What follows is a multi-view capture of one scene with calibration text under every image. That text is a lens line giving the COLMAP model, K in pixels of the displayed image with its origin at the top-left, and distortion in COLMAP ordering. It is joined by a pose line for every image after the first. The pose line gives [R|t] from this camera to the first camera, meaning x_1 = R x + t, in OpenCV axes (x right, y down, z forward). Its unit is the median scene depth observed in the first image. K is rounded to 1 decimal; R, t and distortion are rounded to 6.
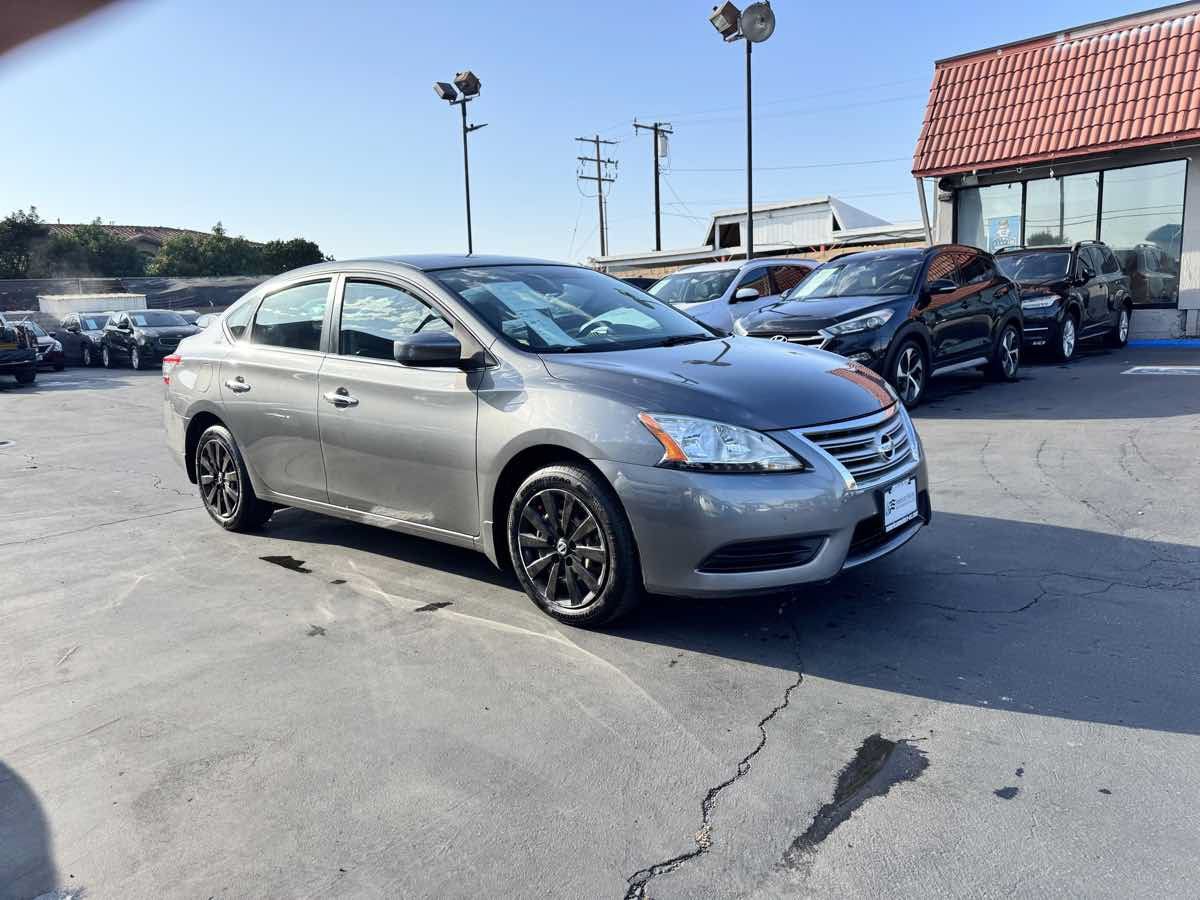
lens RADIAL K [[842.8, 0, 600.0], [0, 842.8, 450.0], [0, 0, 1]] dist [0.063227, -0.086703]
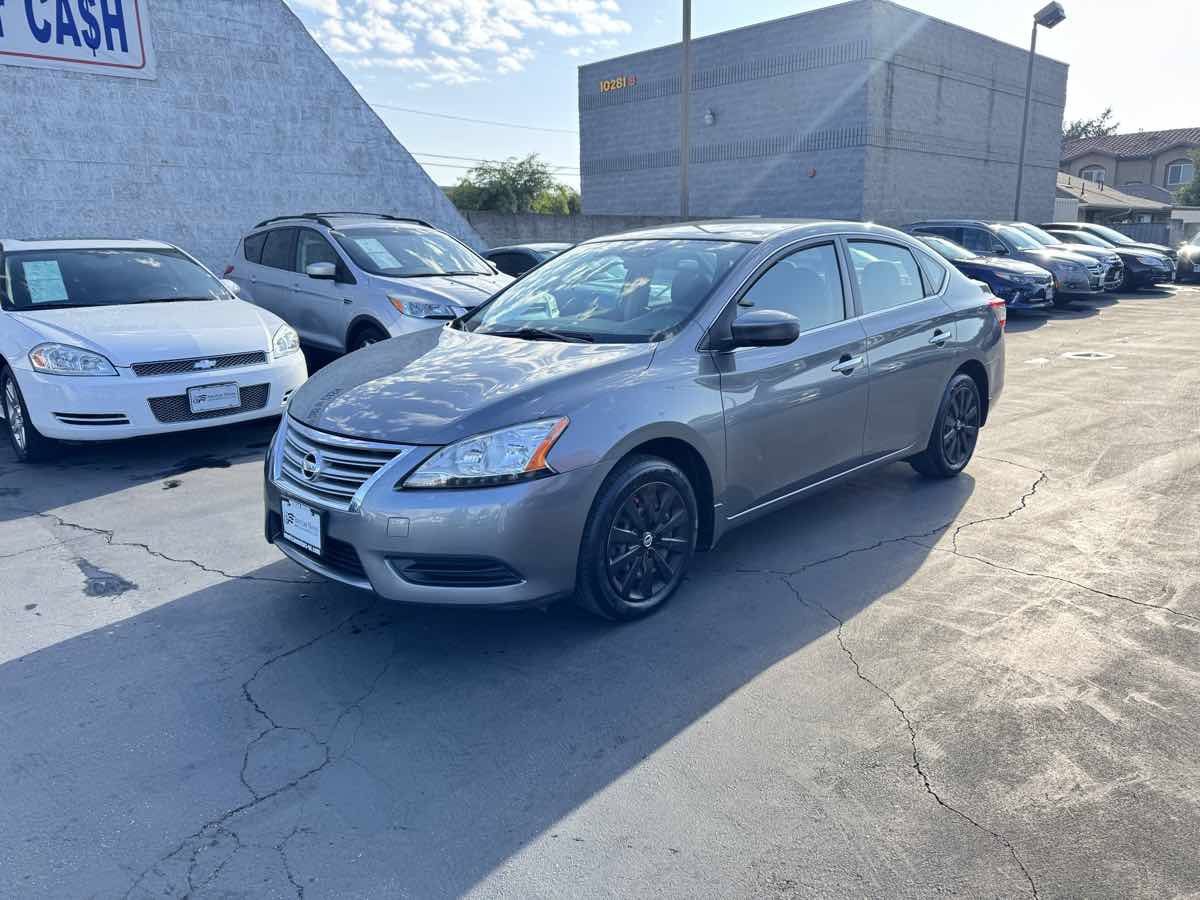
lens RADIAL K [[860.4, 0, 615.0], [0, 860.4, 447.4], [0, 0, 1]] dist [0.027235, -0.026034]
pose [[-0.069814, 0.275043, -0.958894, 0.477661], [-0.150801, 0.947283, 0.282692, -0.135314], [0.986096, 0.164338, -0.024657, 0.520881]]
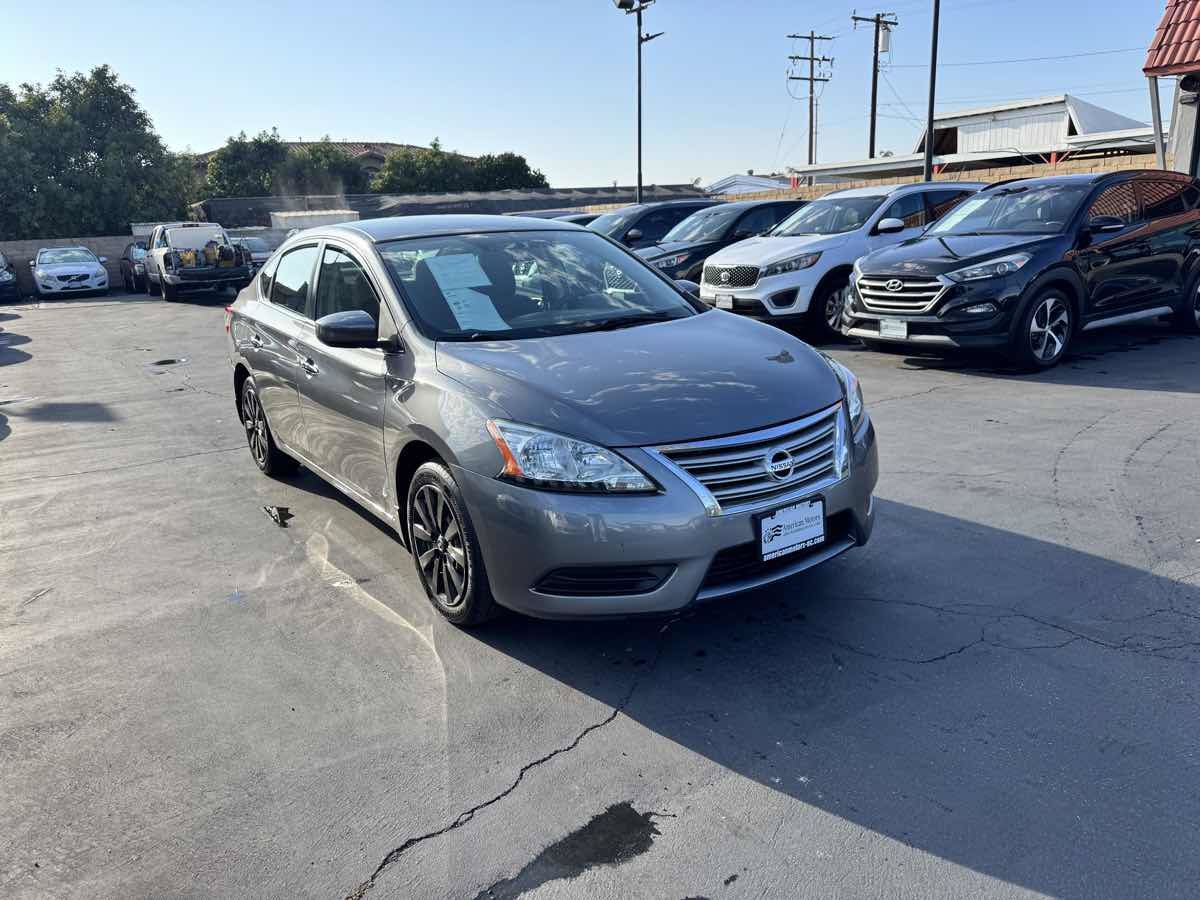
lens RADIAL K [[852.9, 0, 597.0], [0, 852.9, 444.0], [0, 0, 1]] dist [0.018758, -0.015026]
pose [[0.969096, 0.063442, -0.238387, 0.138344], [-0.040959, 0.994332, 0.098112, -0.040294], [0.243260, -0.085315, 0.966202, 0.035484]]
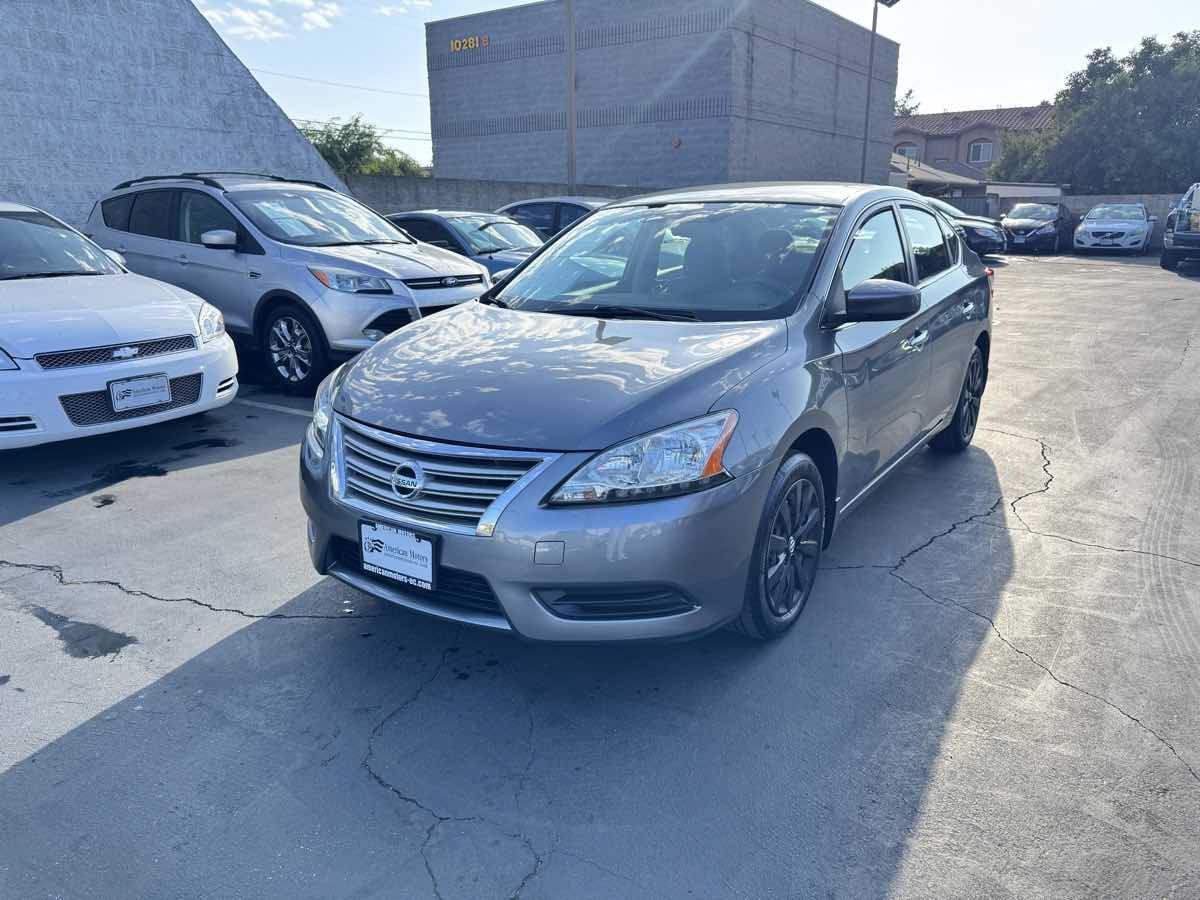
lens RADIAL K [[860.4, 0, 615.0], [0, 860.4, 447.4], [0, 0, 1]] dist [0.027235, -0.026034]
pose [[0.119789, 0.304912, -0.944817, 0.420643], [-0.165357, 0.944504, 0.283846, -0.110923], [0.978932, 0.122230, 0.163561, 0.403607]]
